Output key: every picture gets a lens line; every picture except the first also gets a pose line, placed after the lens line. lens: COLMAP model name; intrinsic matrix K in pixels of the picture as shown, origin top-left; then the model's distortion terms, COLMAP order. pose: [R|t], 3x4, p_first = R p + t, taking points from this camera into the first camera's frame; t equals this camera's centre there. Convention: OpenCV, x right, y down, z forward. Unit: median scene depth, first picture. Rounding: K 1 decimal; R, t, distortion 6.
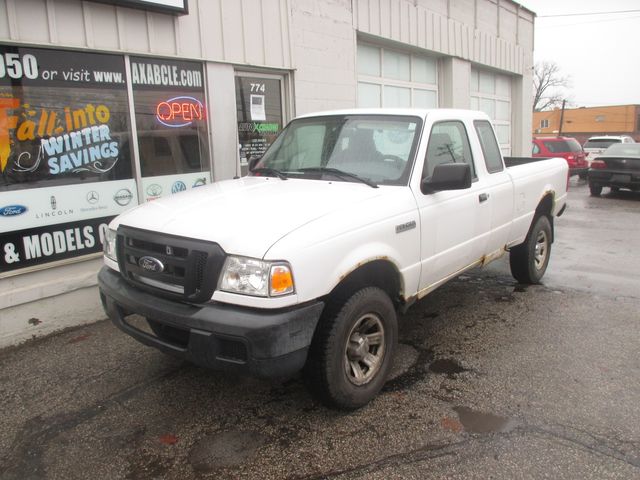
lens RADIAL K [[527.4, 0, 323.5], [0, 527.4, 241.1], [0, 0, 1]] dist [-0.045640, 0.007875]
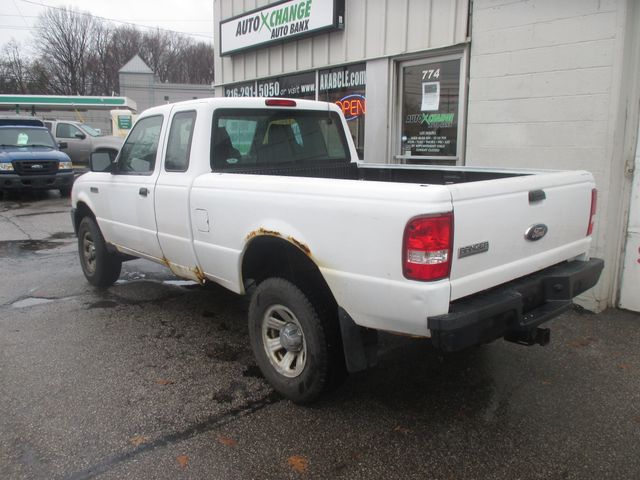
lens RADIAL K [[527.4, 0, 320.0], [0, 527.4, 237.0], [0, 0, 1]] dist [-0.045640, 0.007875]
pose [[-0.162113, 0.199788, -0.966336, 1.053036], [-0.186844, 0.955359, 0.228863, -0.249092], [0.968921, 0.217656, -0.117547, 1.249283]]
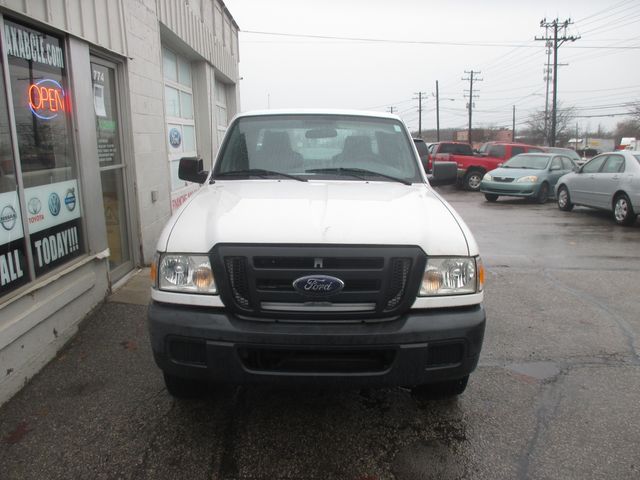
lens RADIAL K [[527.4, 0, 324.7], [0, 527.4, 241.0], [0, 0, 1]] dist [-0.045640, 0.007875]
pose [[0.764542, -0.100431, 0.636702, -0.504440], [0.109388, 0.993675, 0.025387, -0.025686], [-0.635225, 0.050238, 0.770692, 0.215024]]
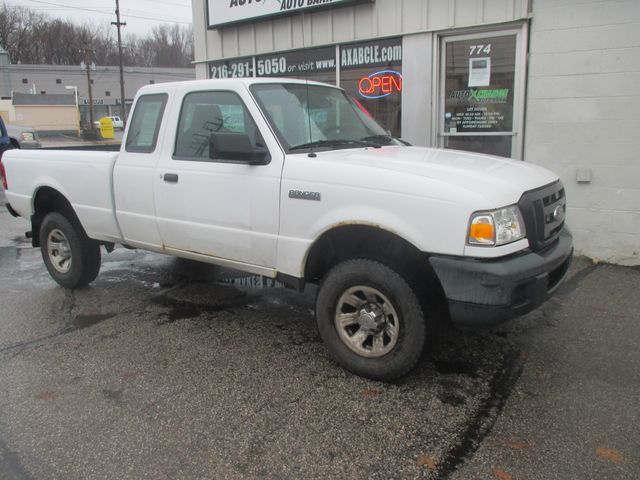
lens RADIAL K [[527.4, 0, 318.8], [0, 527.4, 237.1], [0, 0, 1]] dist [-0.045640, 0.007875]
pose [[0.073610, 0.237225, -0.968662, 1.007359], [-0.171154, 0.959891, 0.222071, -0.173060], [0.982491, 0.149444, 0.111259, 0.863260]]
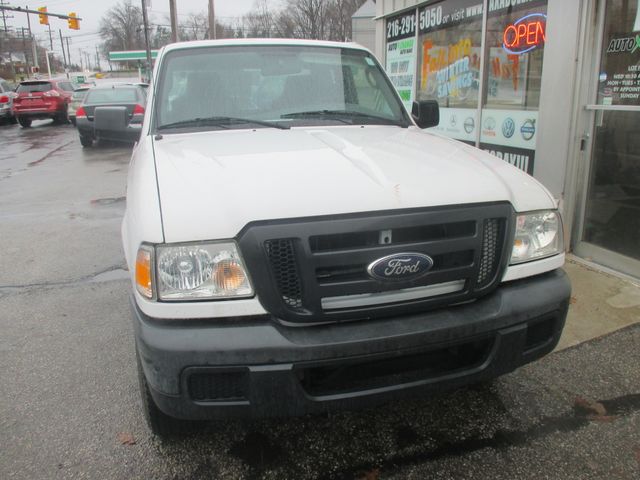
lens RADIAL K [[527.4, 0, 319.4], [0, 527.4, 238.5], [0, 0, 1]] dist [-0.045640, 0.007875]
pose [[-0.553451, 0.268348, -0.788468, 0.705569], [-0.116529, 0.912414, 0.392328, -0.259864], [0.824690, 0.309014, -0.473706, 1.336797]]
